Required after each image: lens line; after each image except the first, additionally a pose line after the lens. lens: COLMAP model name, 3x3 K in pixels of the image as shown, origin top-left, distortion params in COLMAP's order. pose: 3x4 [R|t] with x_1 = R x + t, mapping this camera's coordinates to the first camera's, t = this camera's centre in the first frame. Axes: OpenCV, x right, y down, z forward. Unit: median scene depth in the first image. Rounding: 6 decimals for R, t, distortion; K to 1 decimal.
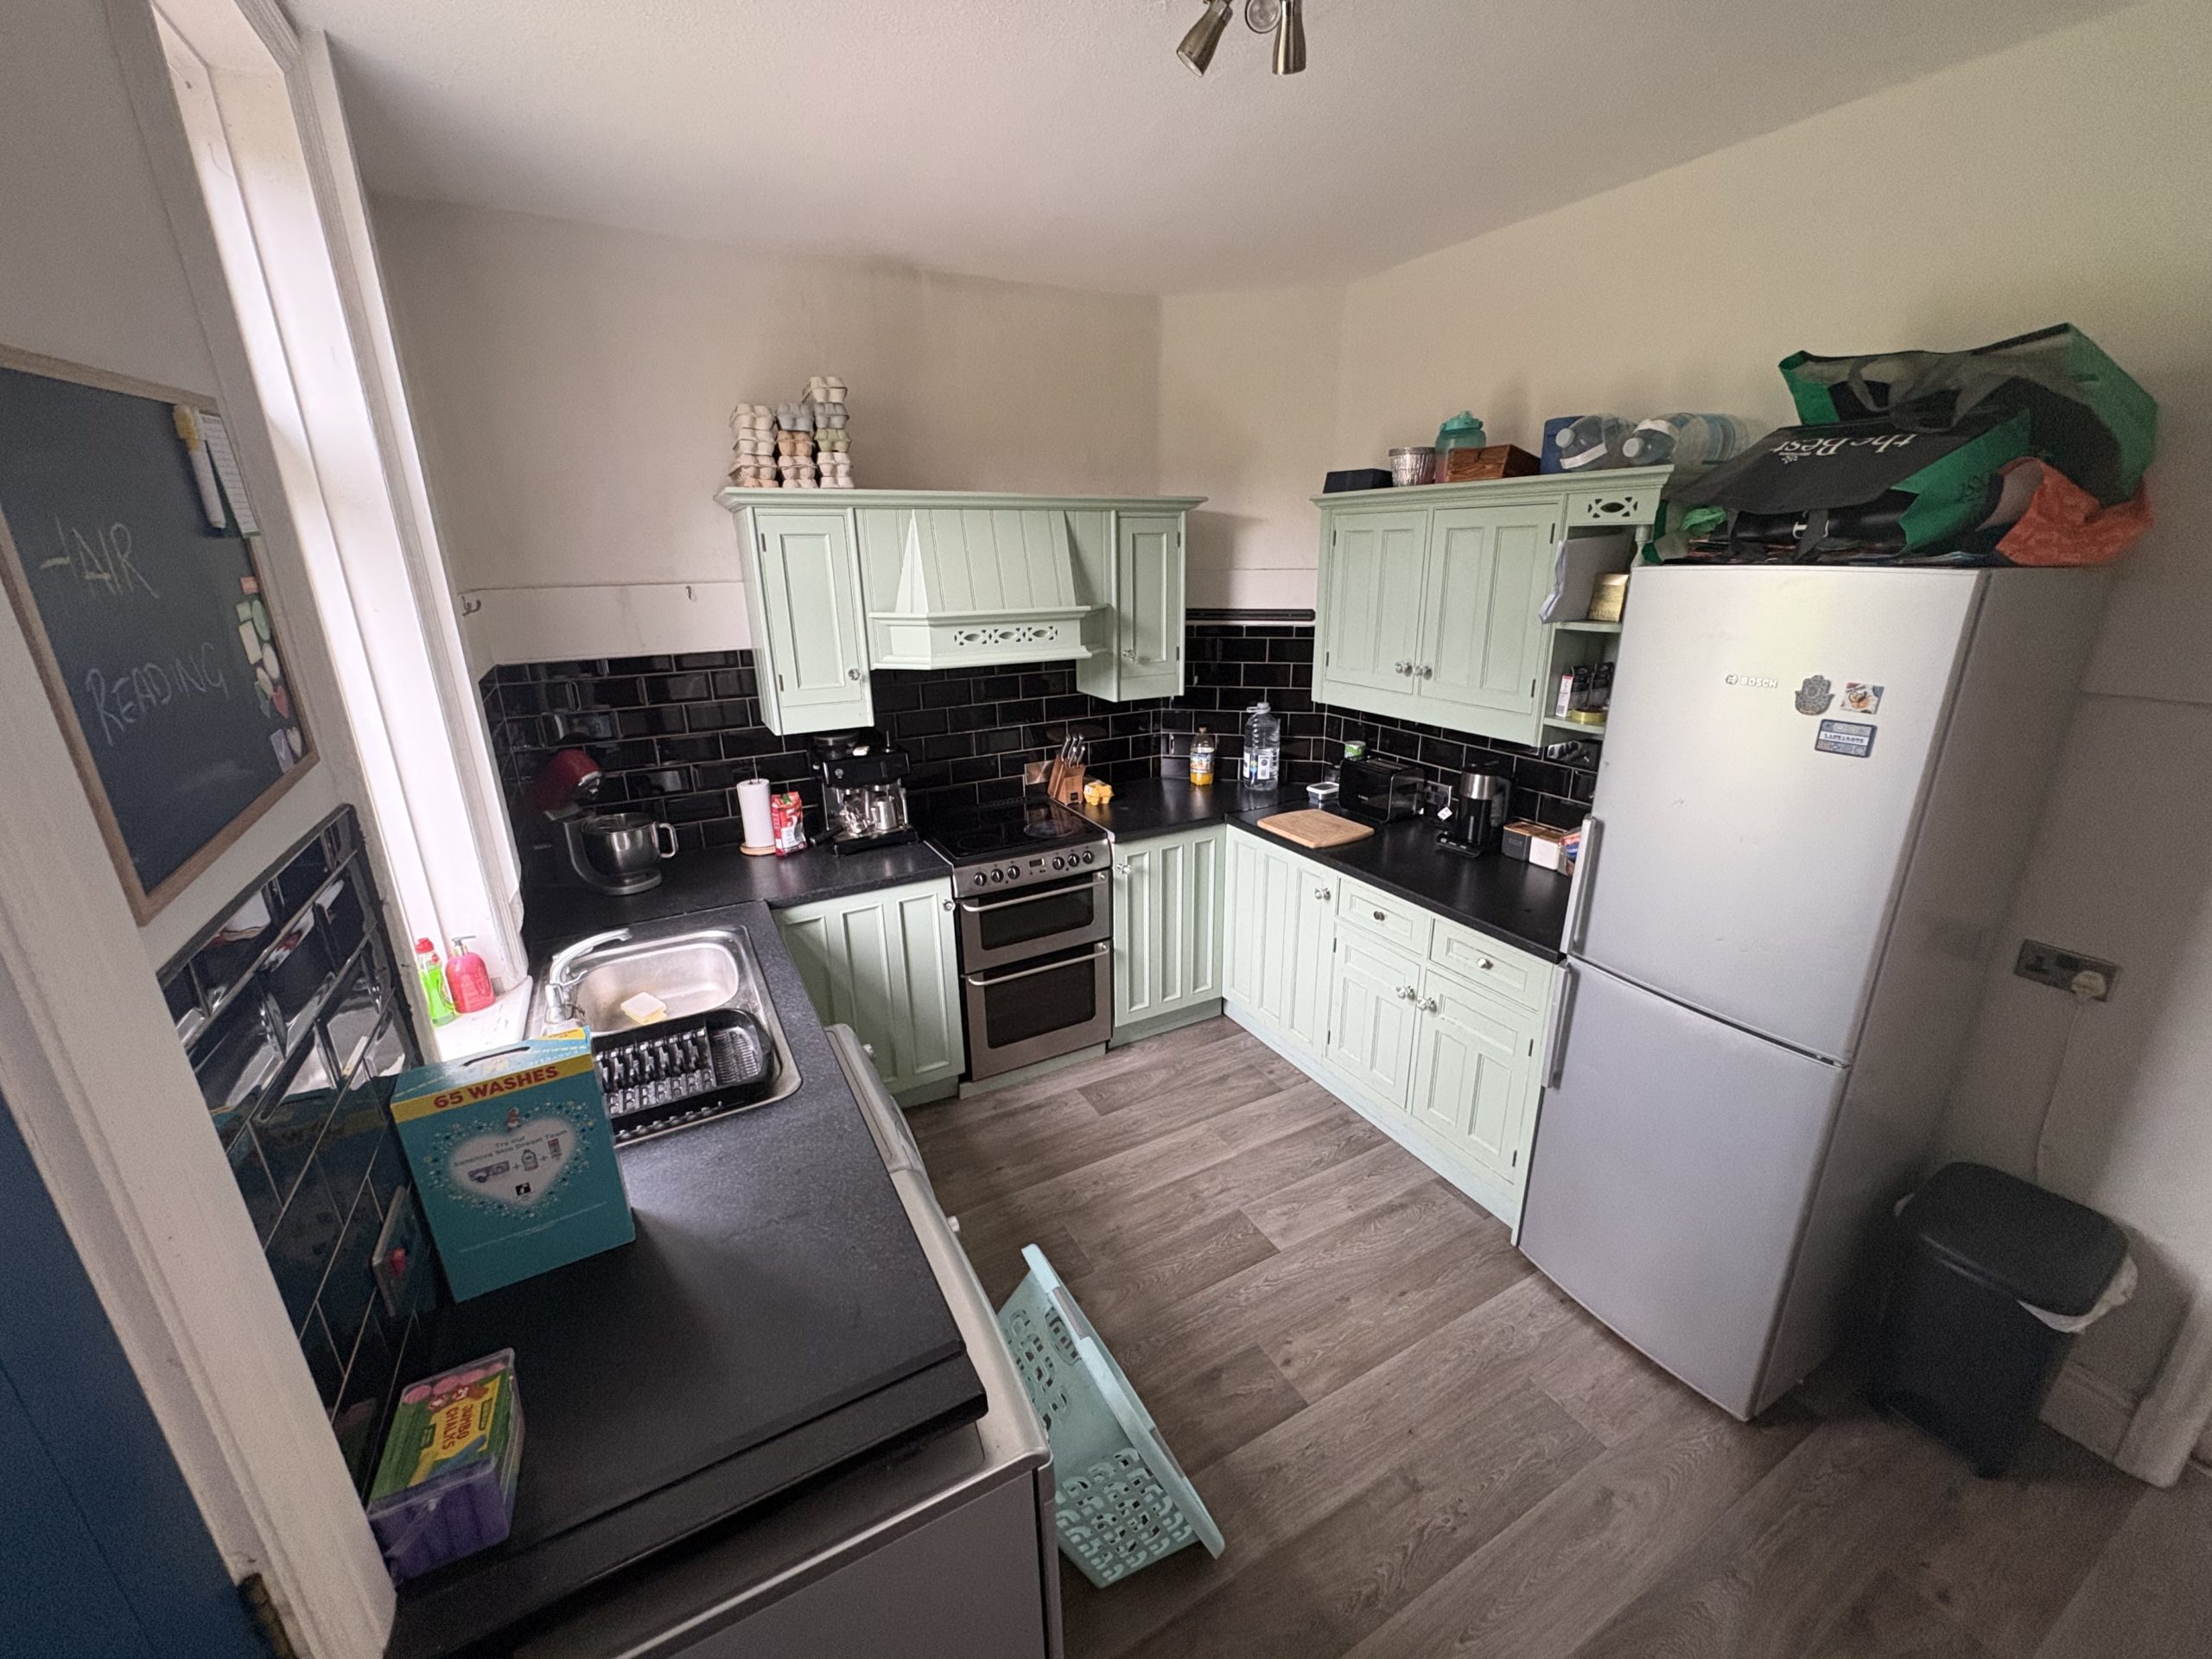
lens RADIAL K [[882.3, 0, 1112.6], [0, 882.3, 831.7], [0, 0, 1]] dist [0.001449, -0.000252]
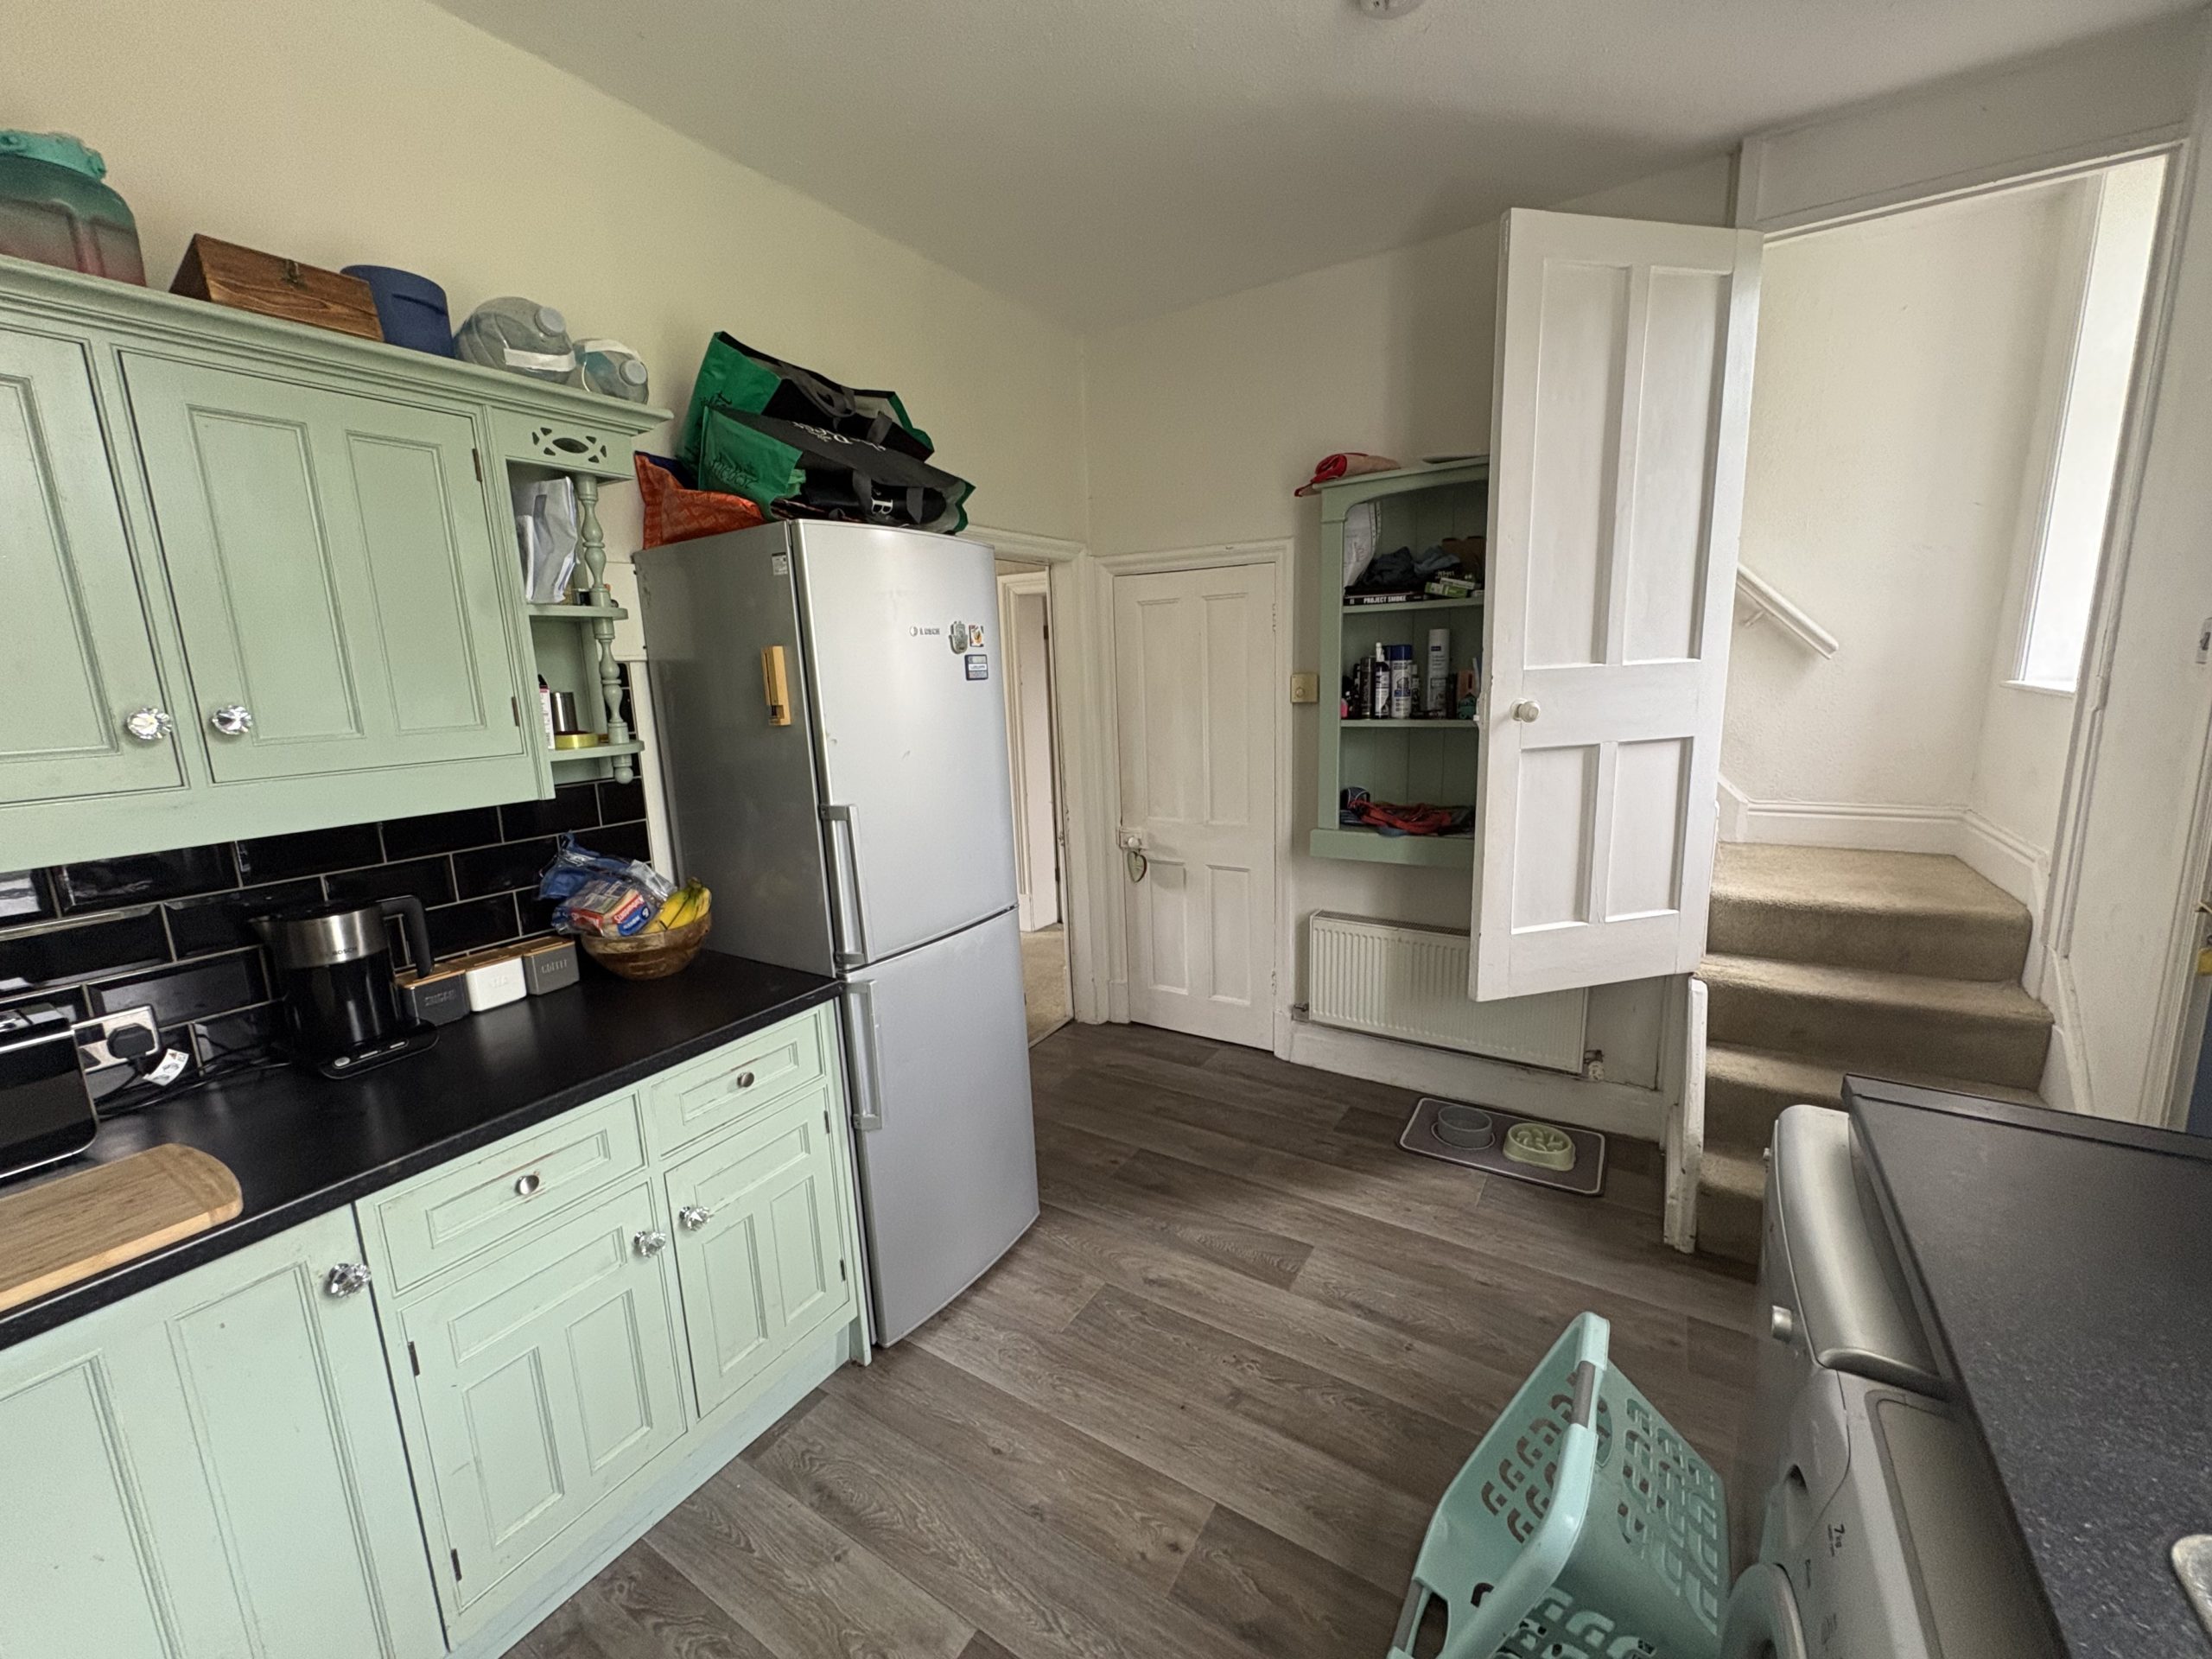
lens RADIAL K [[882.3, 0, 1111.5], [0, 882.3, 827.6], [0, 0, 1]] dist [0.001449, -0.000252]
pose [[-0.484674, -0.127405, 0.865367, -0.319352], [0.308666, 0.900776, 0.305495, -0.166015], [-0.818423, 0.415175, -0.397257, 1.045210]]
